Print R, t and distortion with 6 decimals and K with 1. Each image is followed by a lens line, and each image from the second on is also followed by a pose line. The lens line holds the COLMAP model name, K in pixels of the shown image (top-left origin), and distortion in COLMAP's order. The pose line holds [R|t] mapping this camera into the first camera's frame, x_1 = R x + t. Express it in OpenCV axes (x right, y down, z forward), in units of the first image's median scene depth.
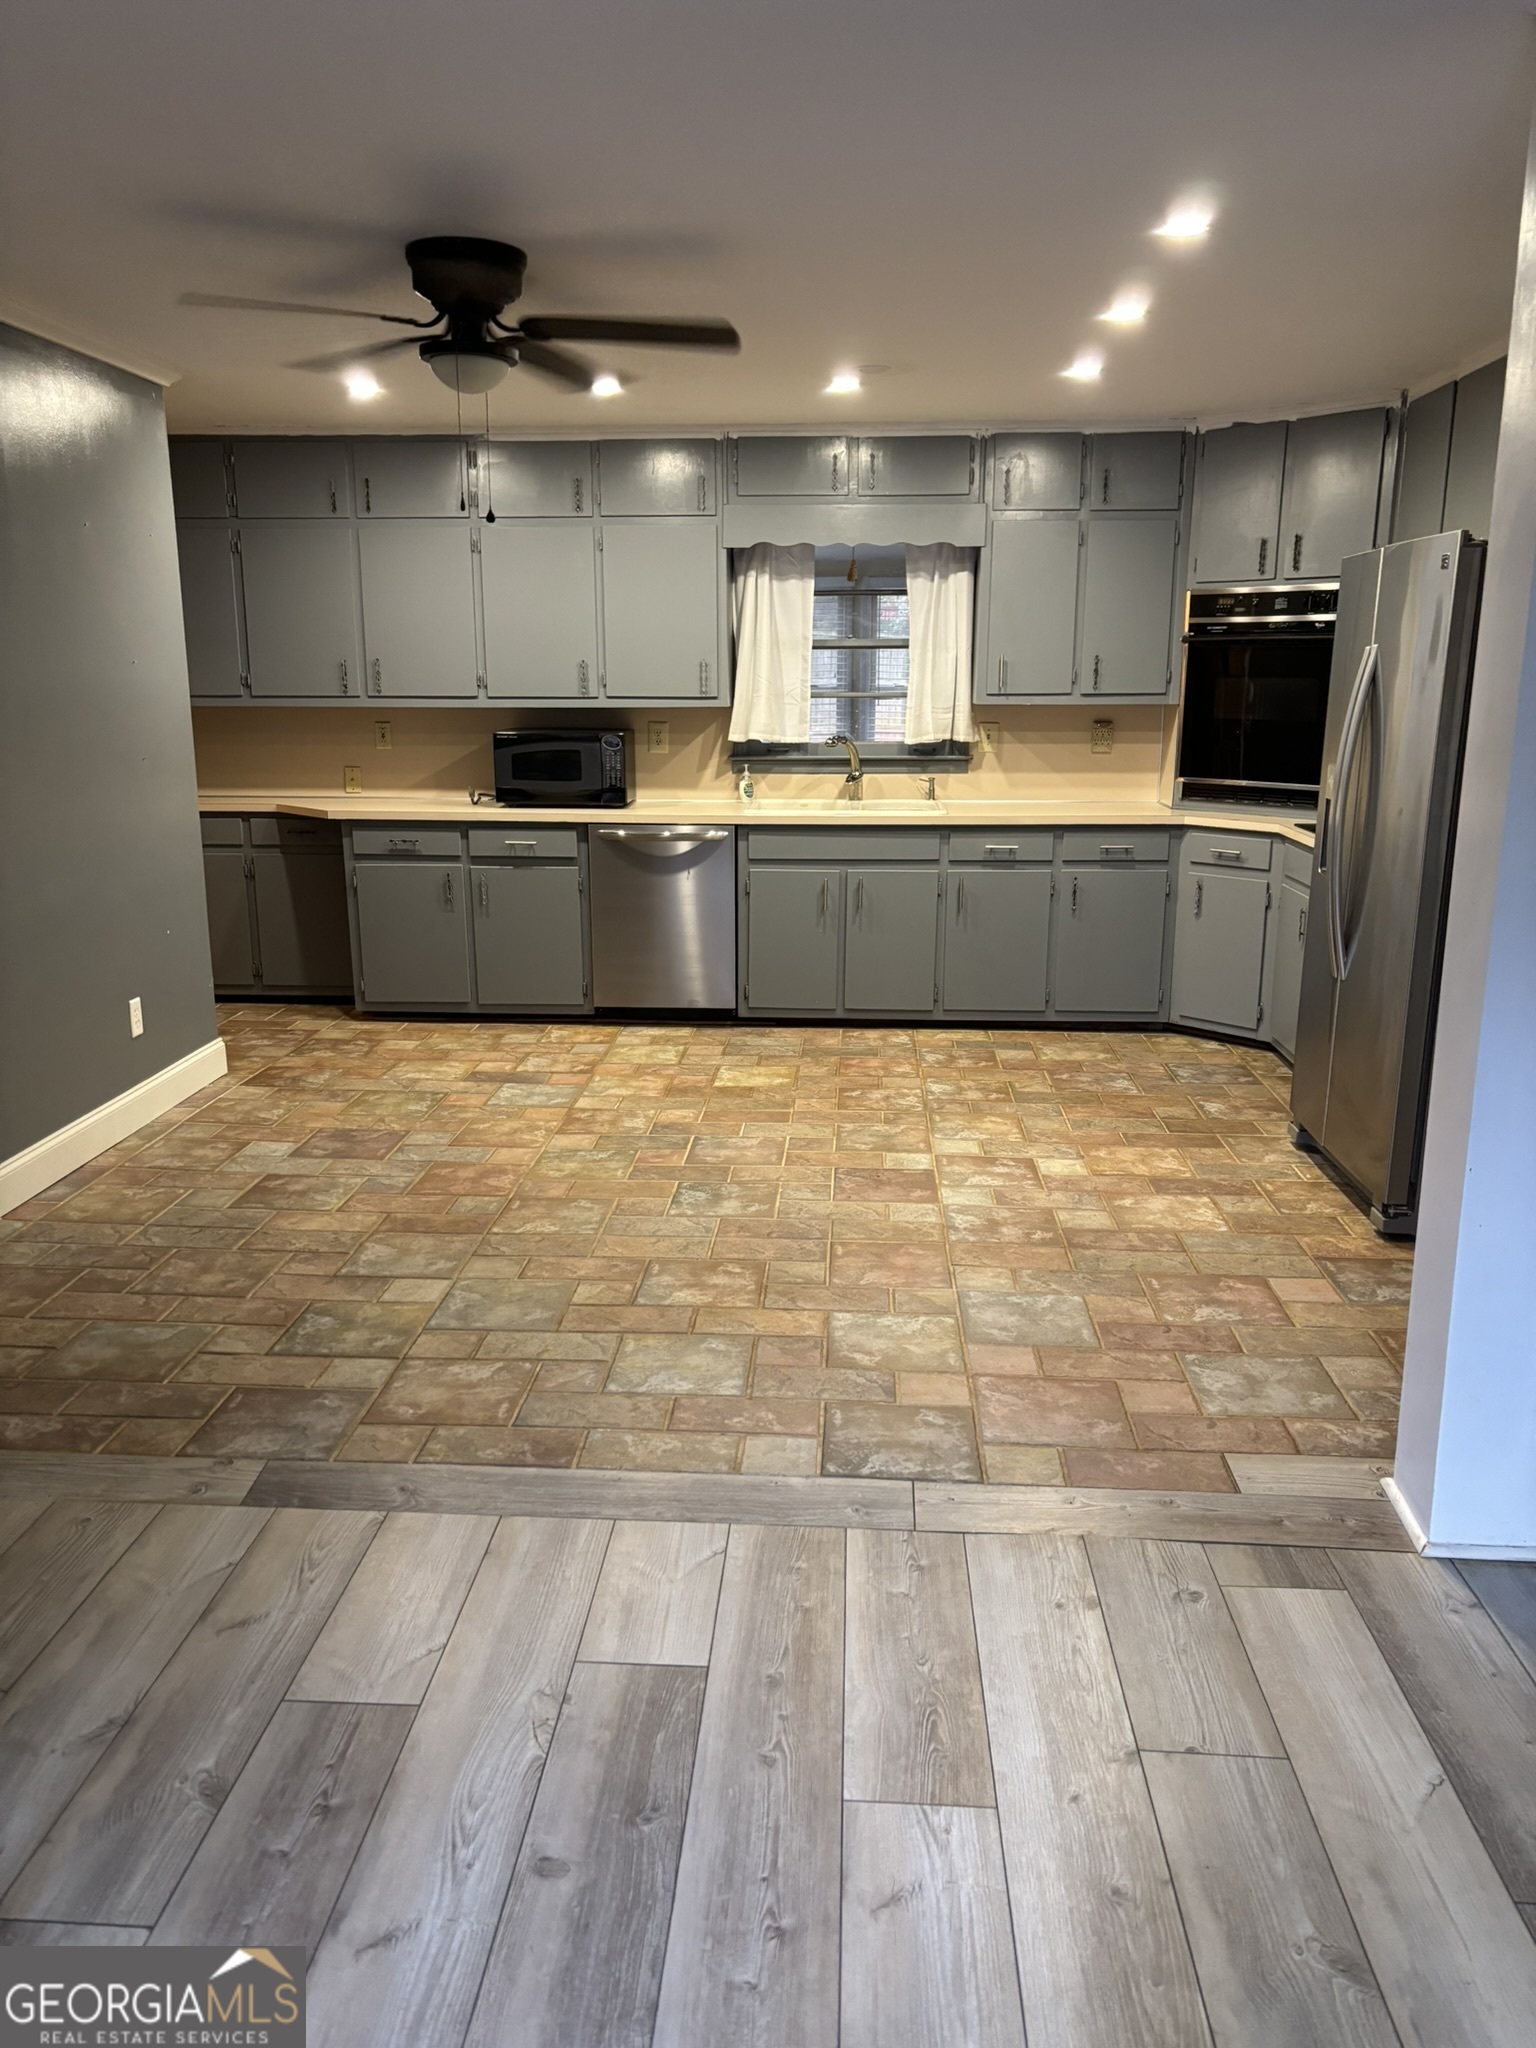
lens RADIAL K [[1549.4, 0, 763.4], [0, 1549.4, 1020.2], [0, 0, 1]] dist [0.046625, -0.051186]
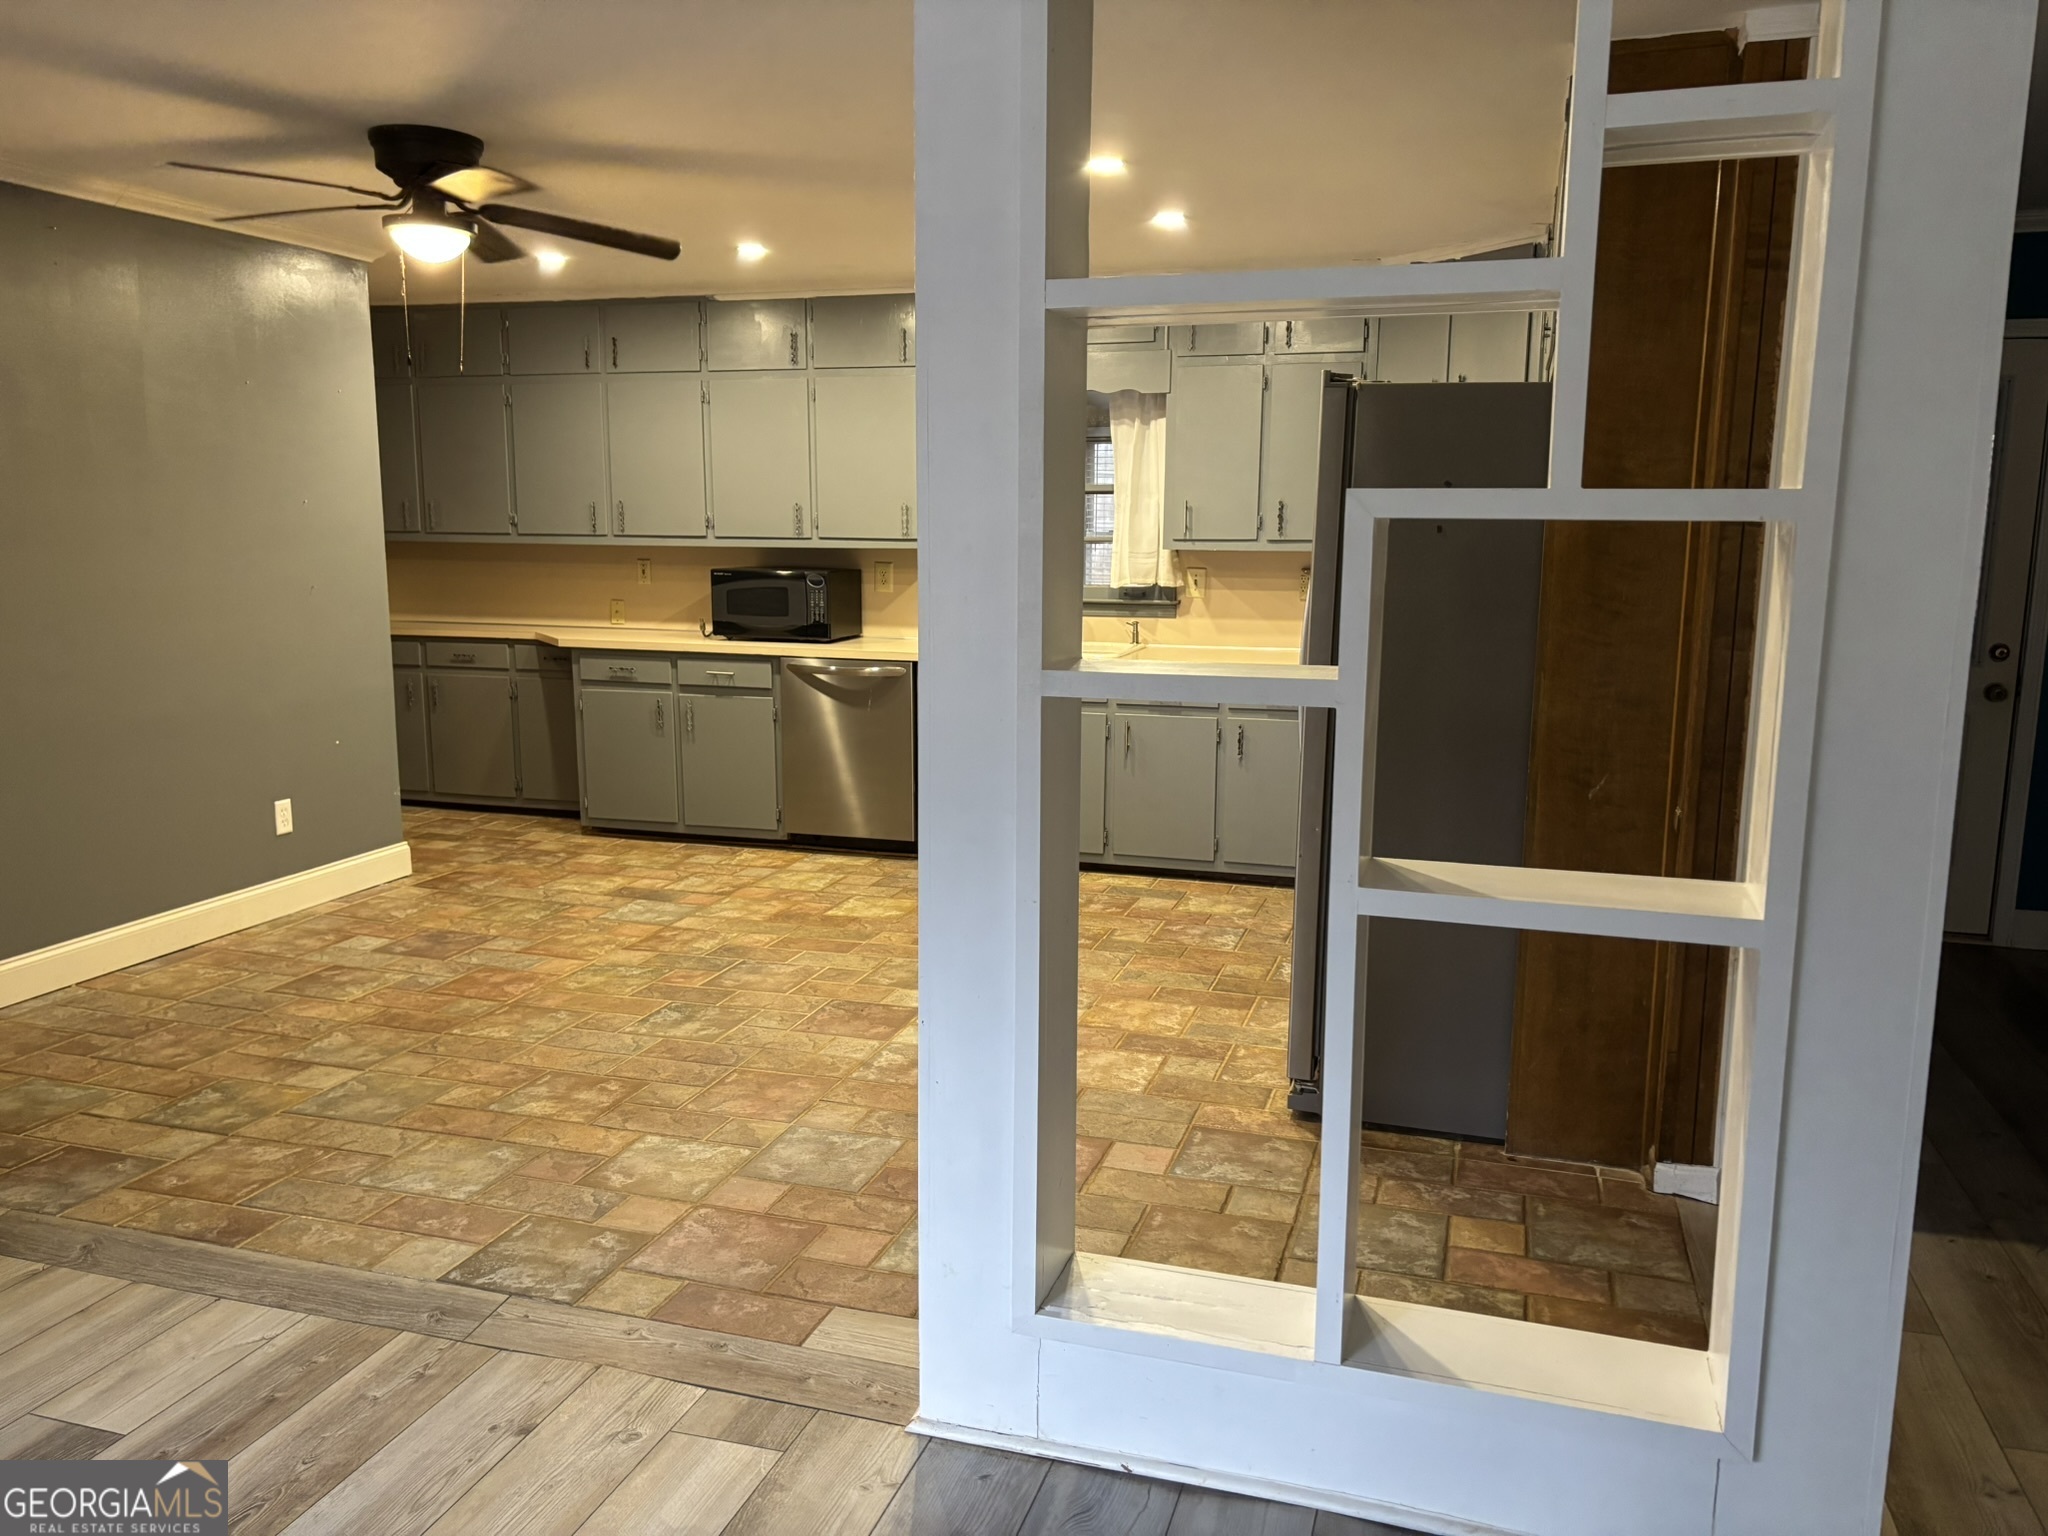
lens RADIAL K [[1549.4, 0, 1035.0], [0, 1549.4, 764.5], [0, 0, 1]] dist [0.046625, -0.051186]
pose [[0.973364, 0.042811, -0.225233, 0.346276], [-0.057107, 0.996720, -0.057344, -0.005539], [0.222039, 0.068679, 0.972616, 0.033500]]
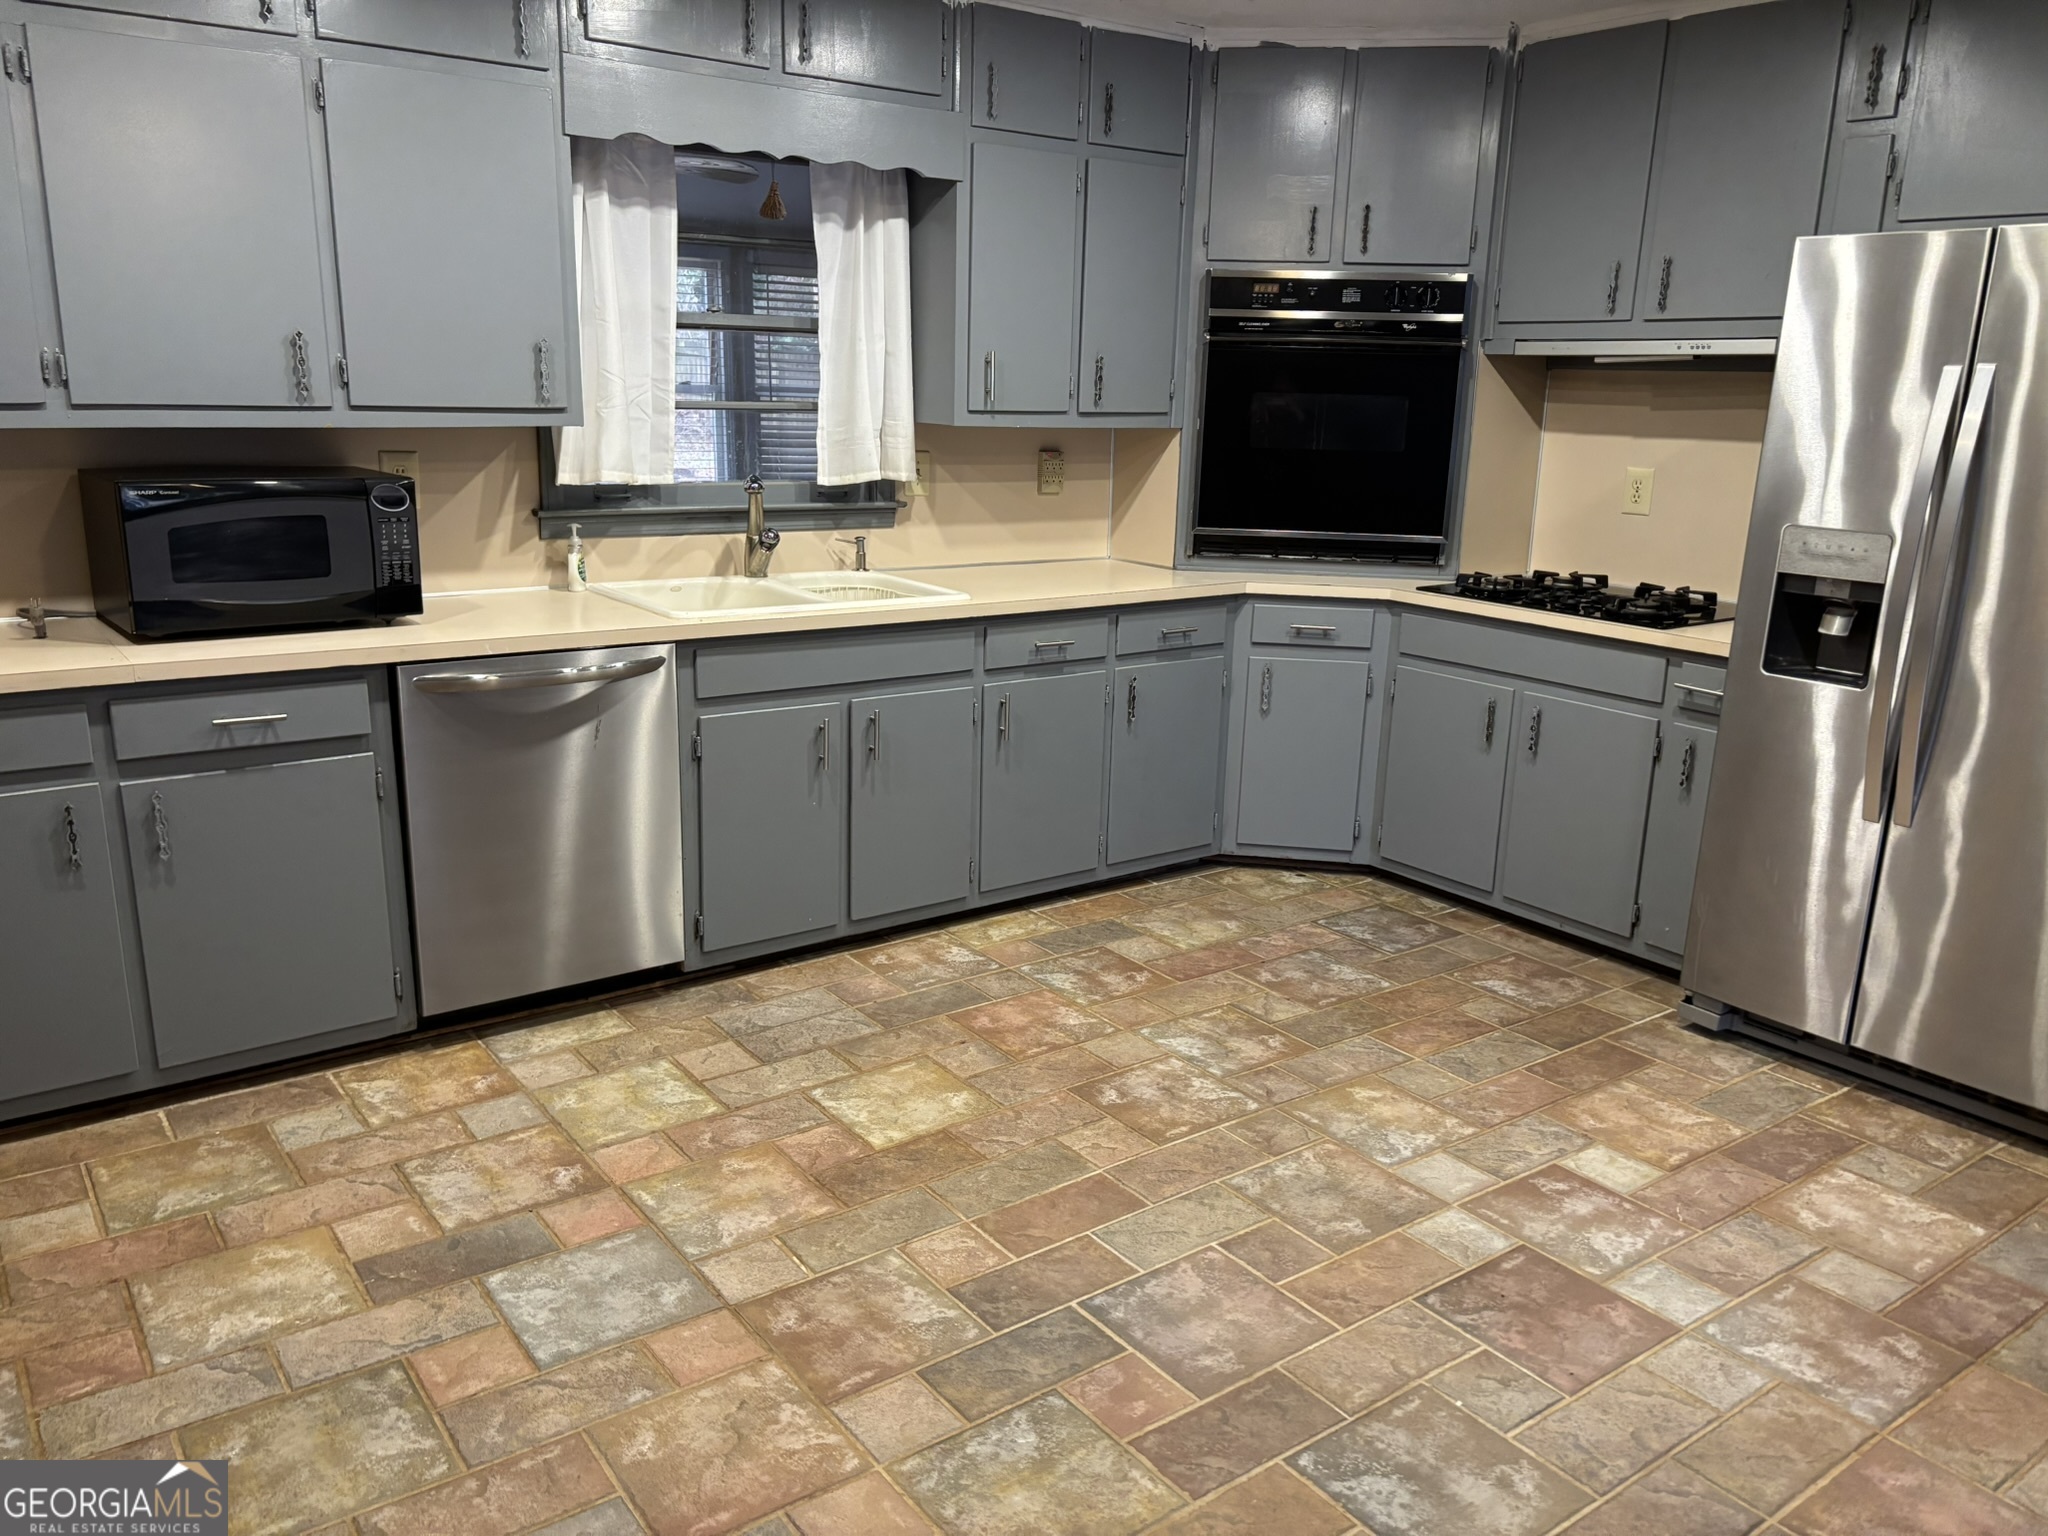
lens RADIAL K [[1549.4, 0, 1034.2], [0, 1549.4, 767.5], [0, 0, 1]] dist [0.046625, -0.051186]
pose [[0.758730, -0.139165, 0.636367, -0.332425], [0.115589, 0.990173, 0.078722, -0.131073], [-0.641068, 0.013829, 0.767359, 0.579032]]
